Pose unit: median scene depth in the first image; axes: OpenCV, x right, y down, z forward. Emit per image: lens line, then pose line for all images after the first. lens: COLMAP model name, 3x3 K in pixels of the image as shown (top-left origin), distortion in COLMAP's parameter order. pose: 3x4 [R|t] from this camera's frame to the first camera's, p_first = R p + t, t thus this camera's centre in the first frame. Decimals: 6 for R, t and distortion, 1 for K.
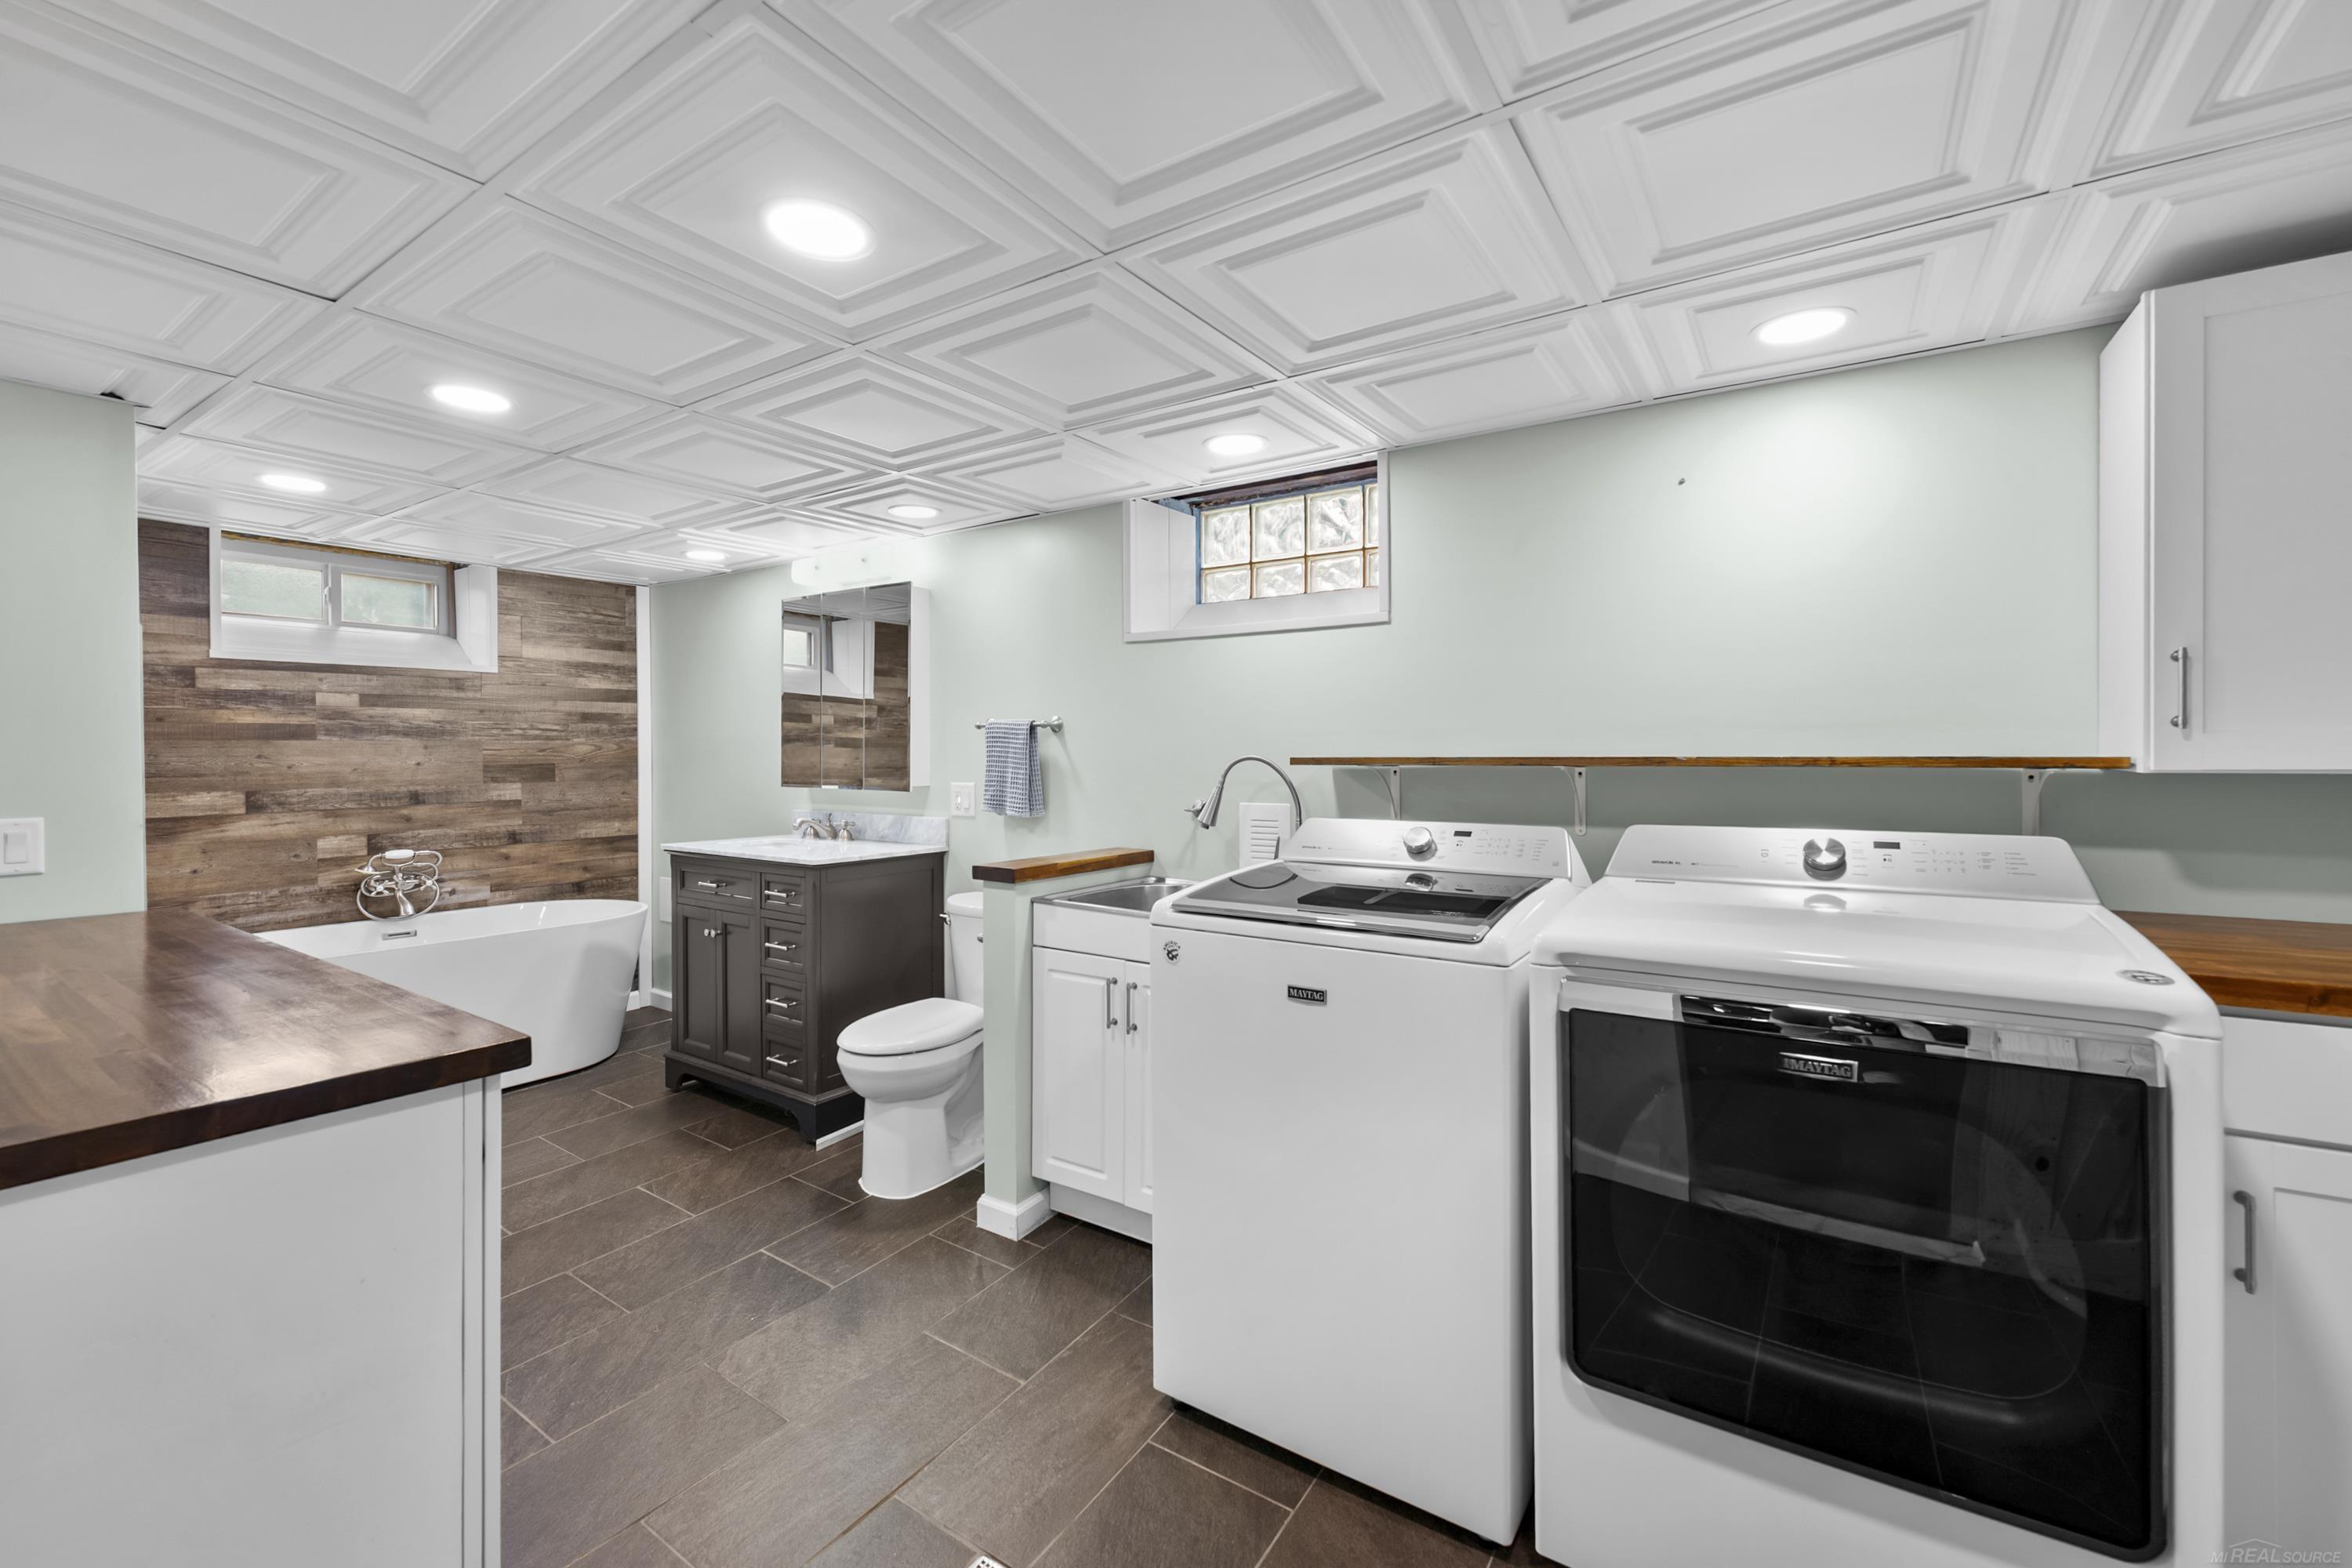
lens RADIAL K [[957.9, 0, 1175.0], [0, 957.9, 759.6], [0, 0, 1]] dist [0.000581, 0.001002]
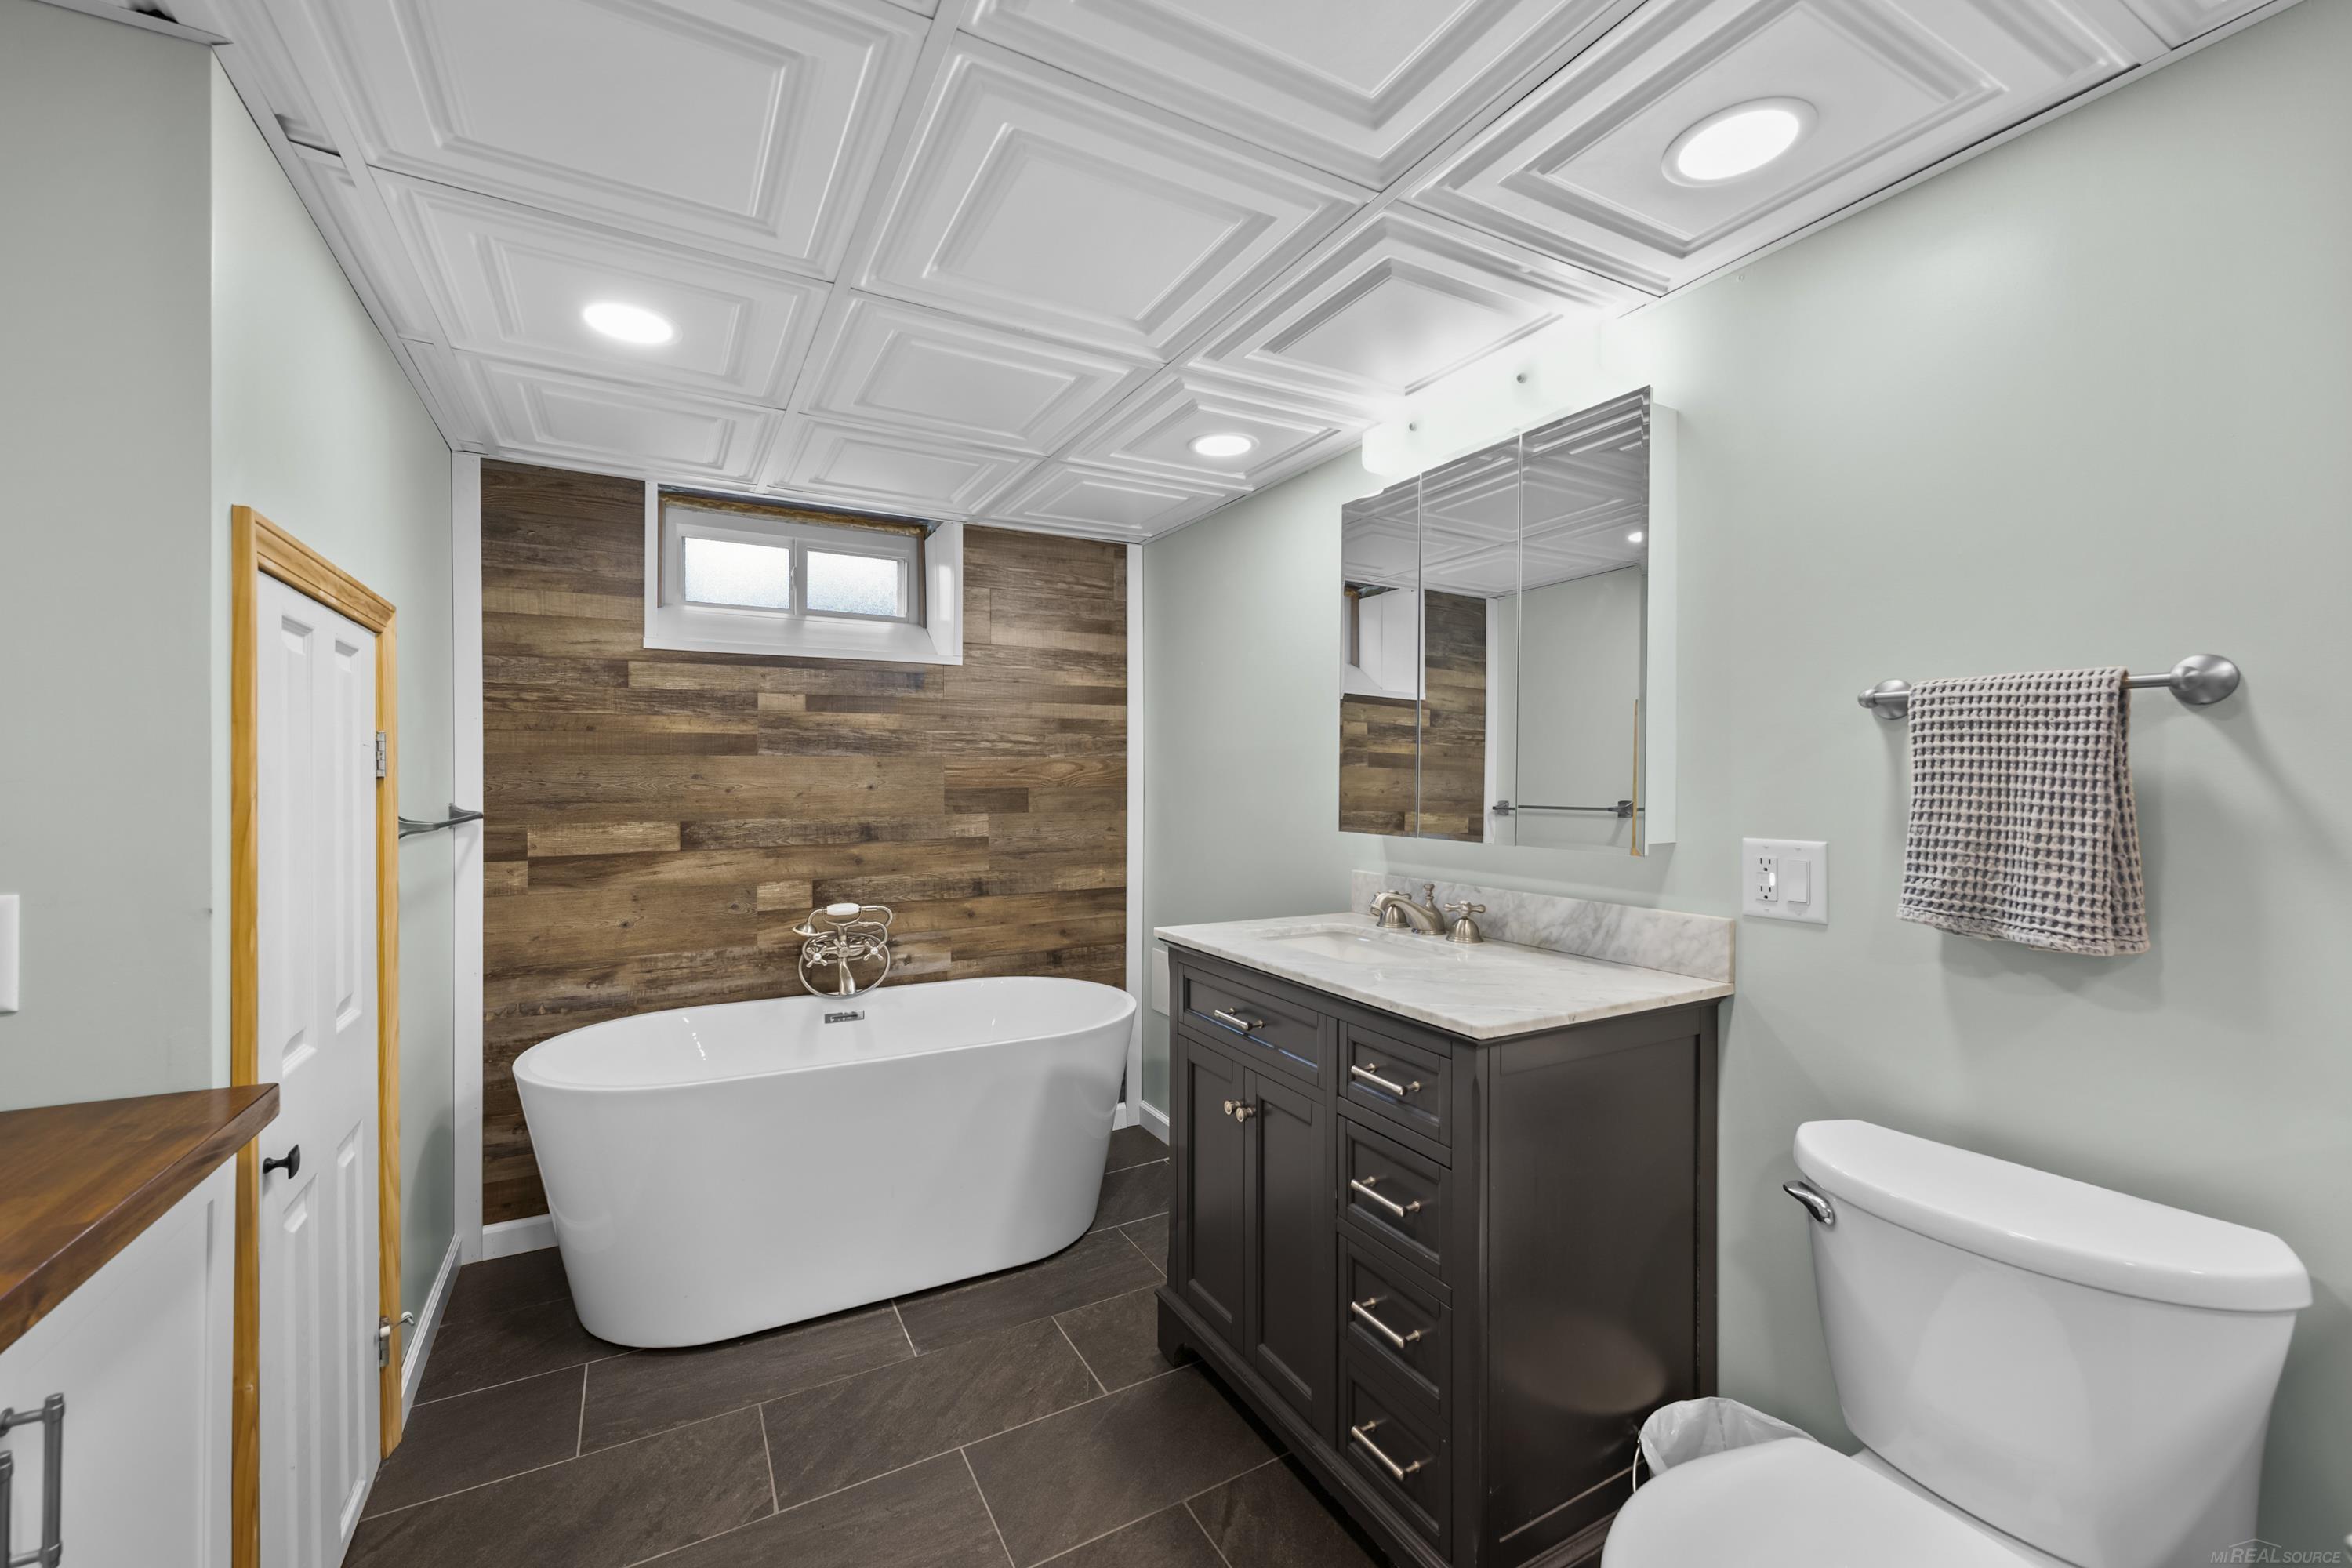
lens RADIAL K [[957.9, 0, 1172.4], [0, 957.9, 778.9], [0, 0, 1]] dist [0.000581, 0.001002]
pose [[0.888949, 0.002493, -0.457999, -0.245638], [-0.006254, 0.999958, -0.006697, 0.001450], [0.457963, 0.008817, 0.888928, 0.459378]]
